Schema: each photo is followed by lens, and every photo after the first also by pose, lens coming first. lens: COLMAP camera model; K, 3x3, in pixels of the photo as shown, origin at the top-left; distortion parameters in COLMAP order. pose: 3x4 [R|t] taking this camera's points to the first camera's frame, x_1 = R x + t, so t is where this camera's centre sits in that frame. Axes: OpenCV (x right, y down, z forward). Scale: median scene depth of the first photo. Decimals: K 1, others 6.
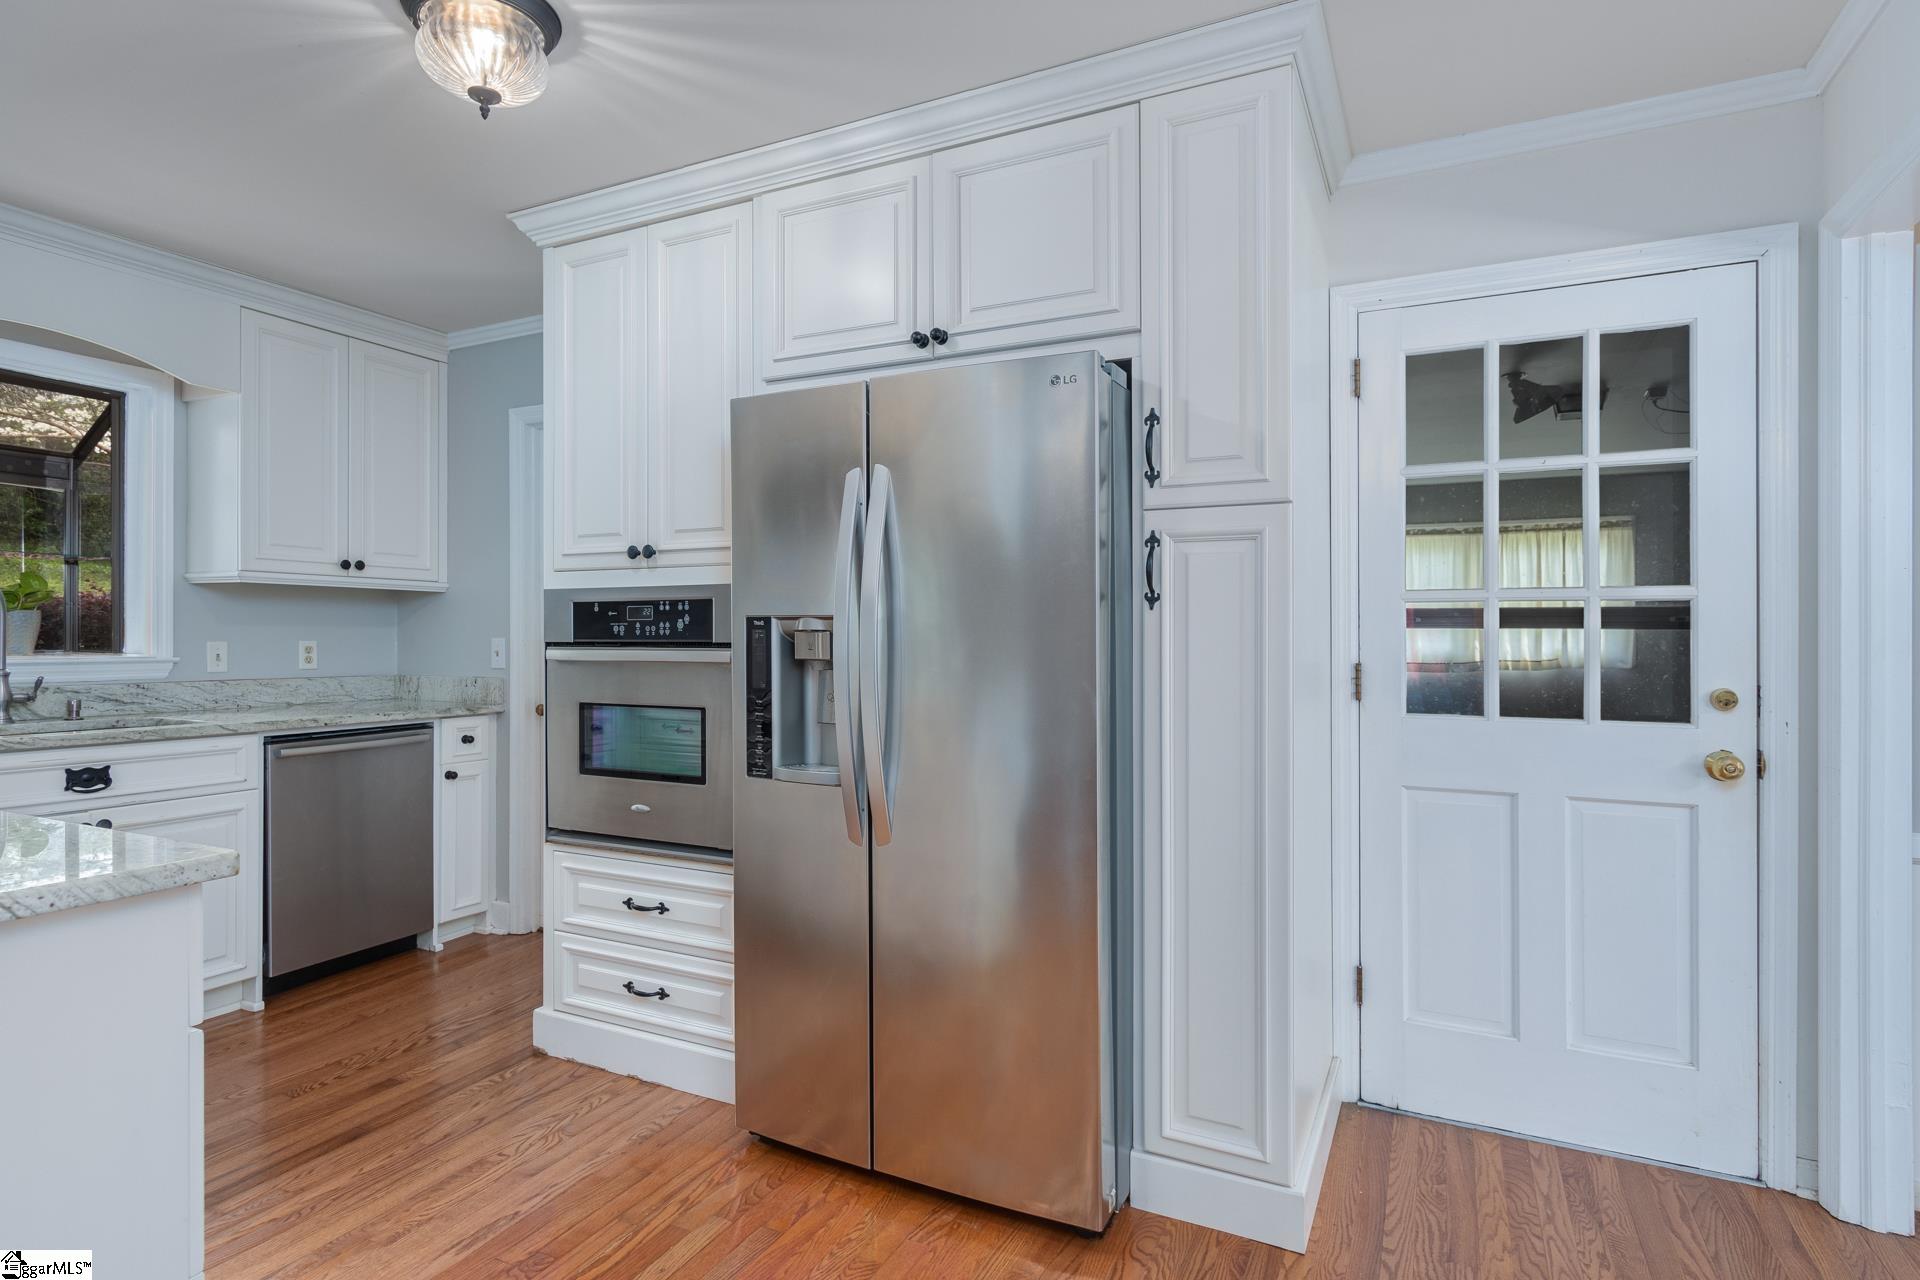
lens RADIAL K [[1000.9, 0, 942.1], [0, 1000.9, 639.9], [0, 0, 1]] dist [0.003477, -0.000302]
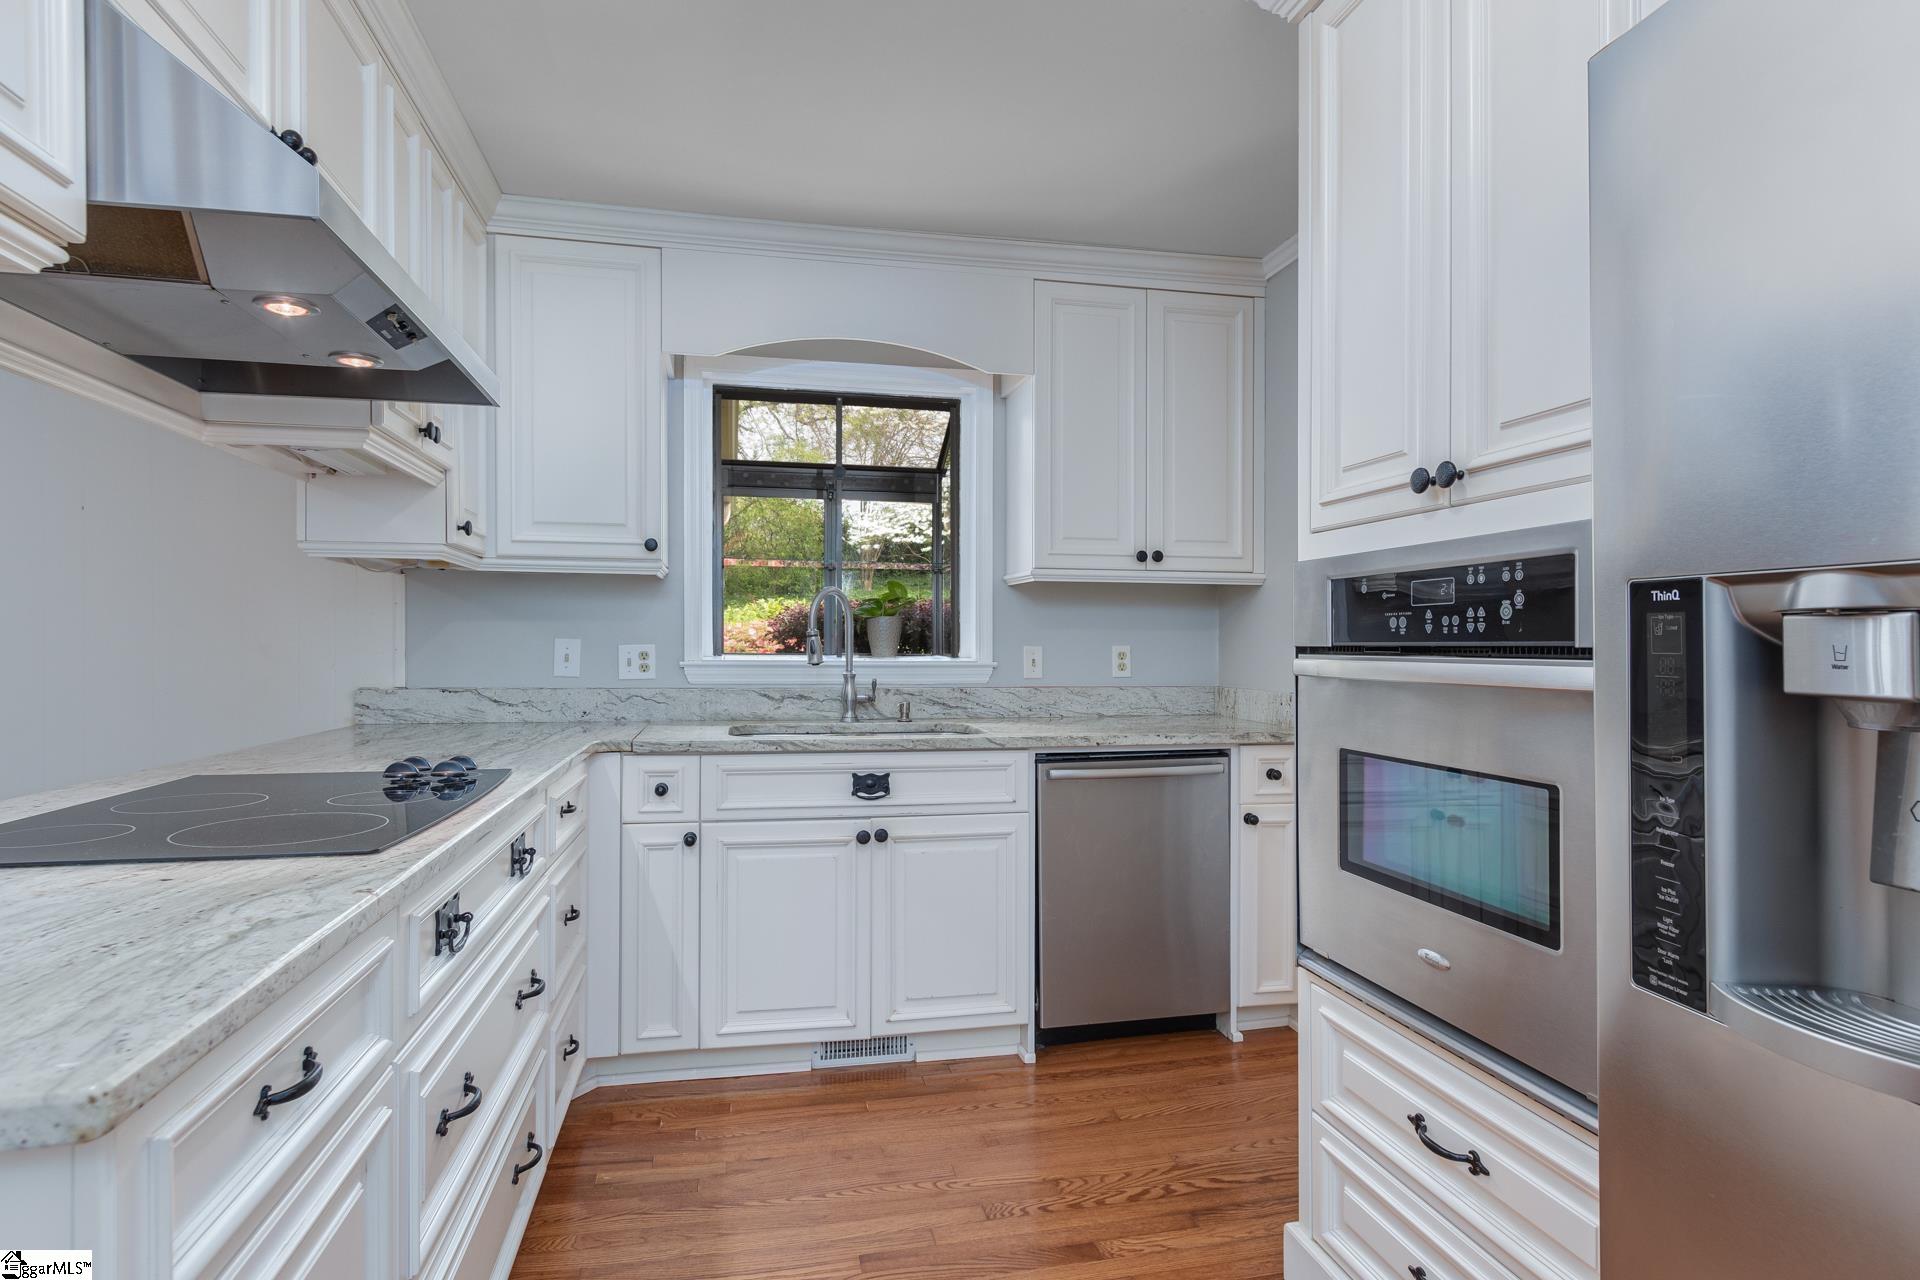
lens RADIAL K [[1000.9, 0, 942.1], [0, 1000.9, 639.9], [0, 0, 1]] dist [0.003477, -0.000302]
pose [[0.623401, -0.002803, -0.781898, -0.040276], [-0.003518, 0.999973, -0.006390, 0.002616], [0.781895, 0.006734, 0.623374, 0.400196]]
